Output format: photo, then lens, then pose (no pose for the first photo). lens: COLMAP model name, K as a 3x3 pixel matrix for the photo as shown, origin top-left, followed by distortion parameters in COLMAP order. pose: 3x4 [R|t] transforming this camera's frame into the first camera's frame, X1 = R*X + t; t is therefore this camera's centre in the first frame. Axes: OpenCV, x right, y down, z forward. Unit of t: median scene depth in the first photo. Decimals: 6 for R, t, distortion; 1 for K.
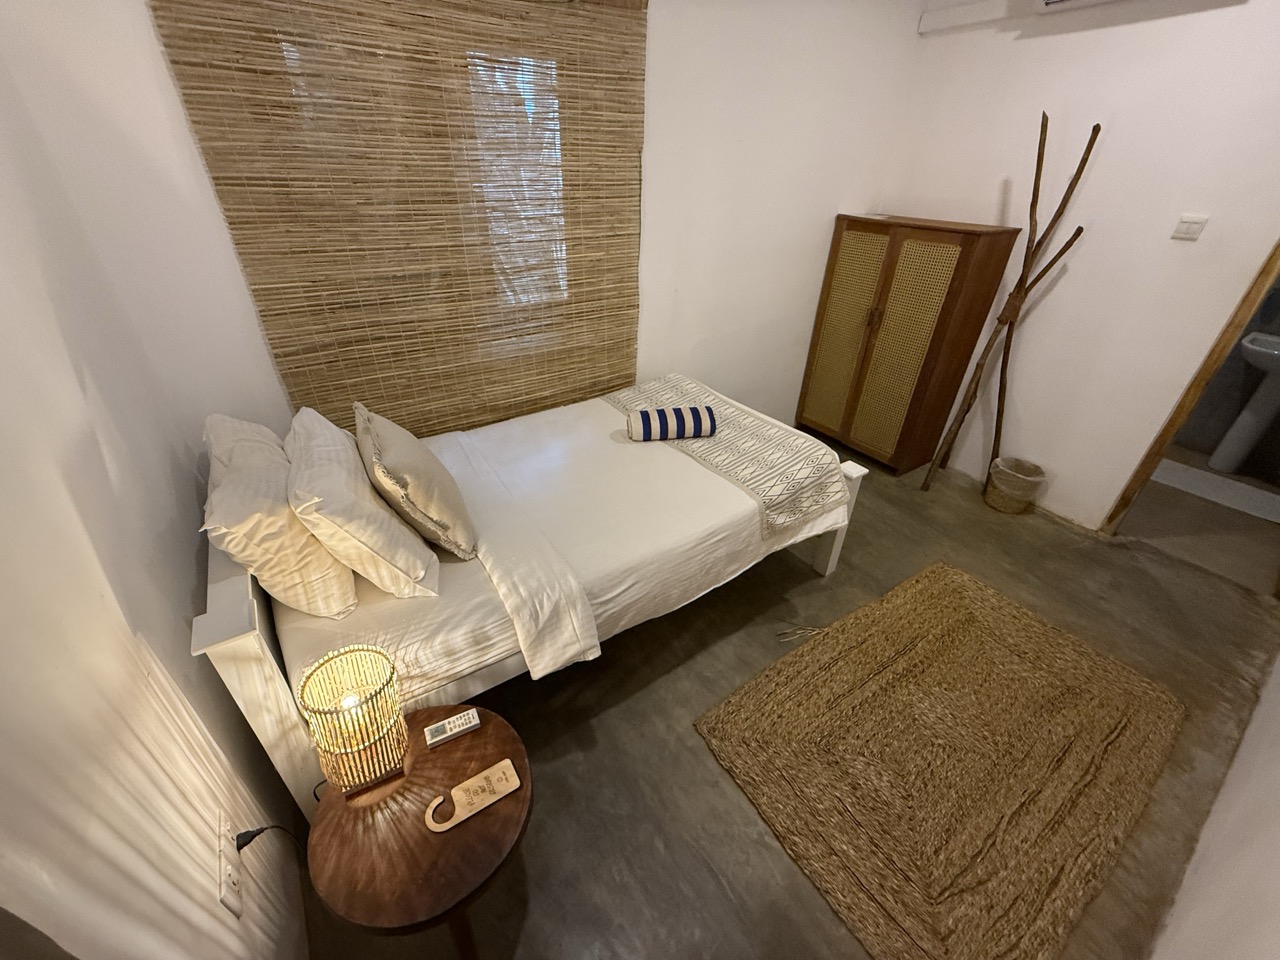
lens RADIAL K [[515.1, 0, 637.1], [0, 515.1, 479.9], [0, 0, 1]] dist [0.000213, 0.000025]
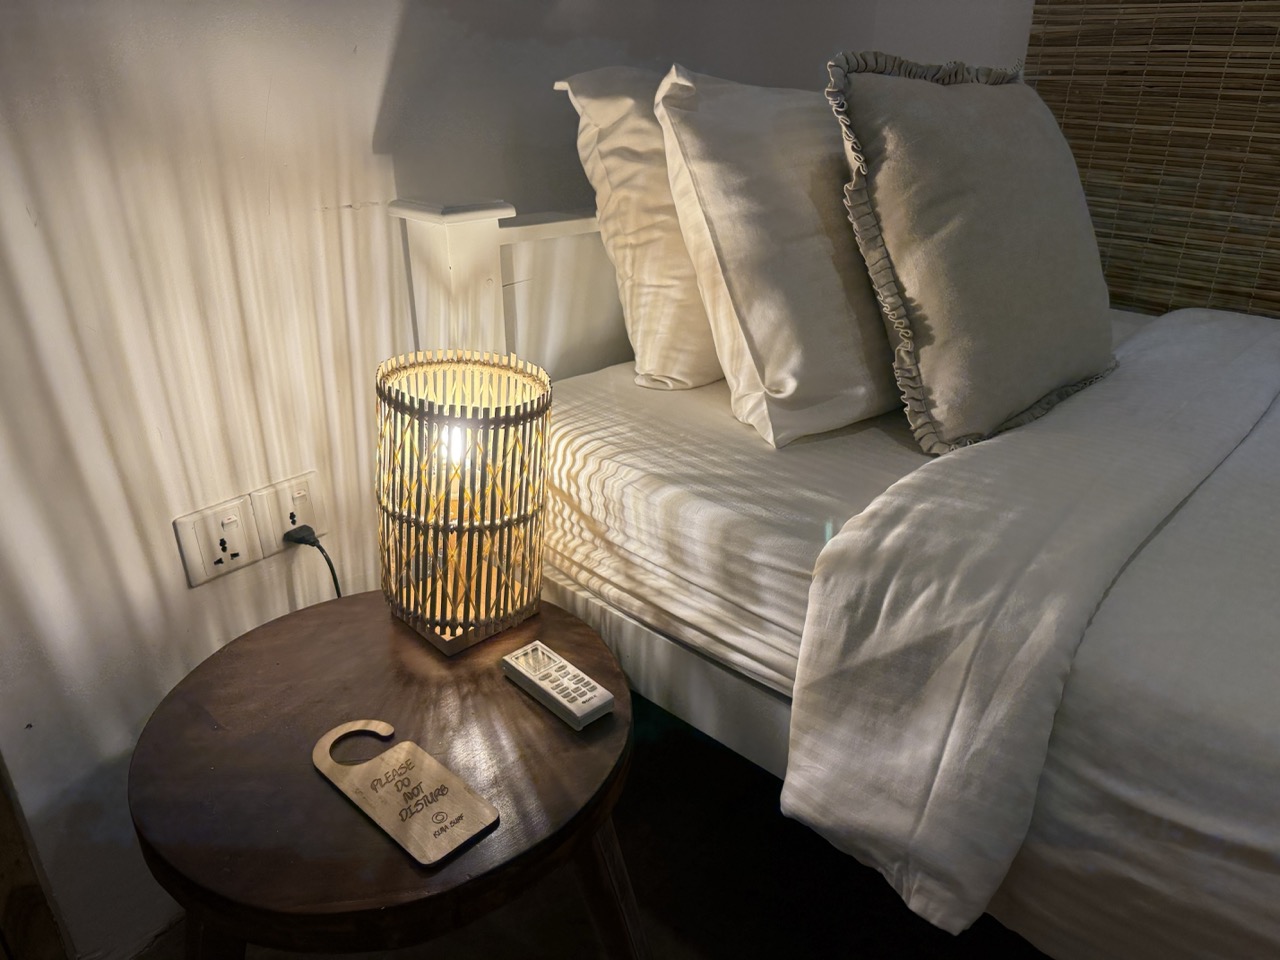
lens RADIAL K [[905.3, 0, 640.2], [0, 905.3, 481.1], [0, 0, 1]] dist [0.014555, -0.004444]
pose [[0.260777, 0.402134, -0.877658, 0.205274], [-0.510370, 0.829112, 0.228246, 0.147675], [0.819462, 0.388409, 0.421450, 0.658554]]
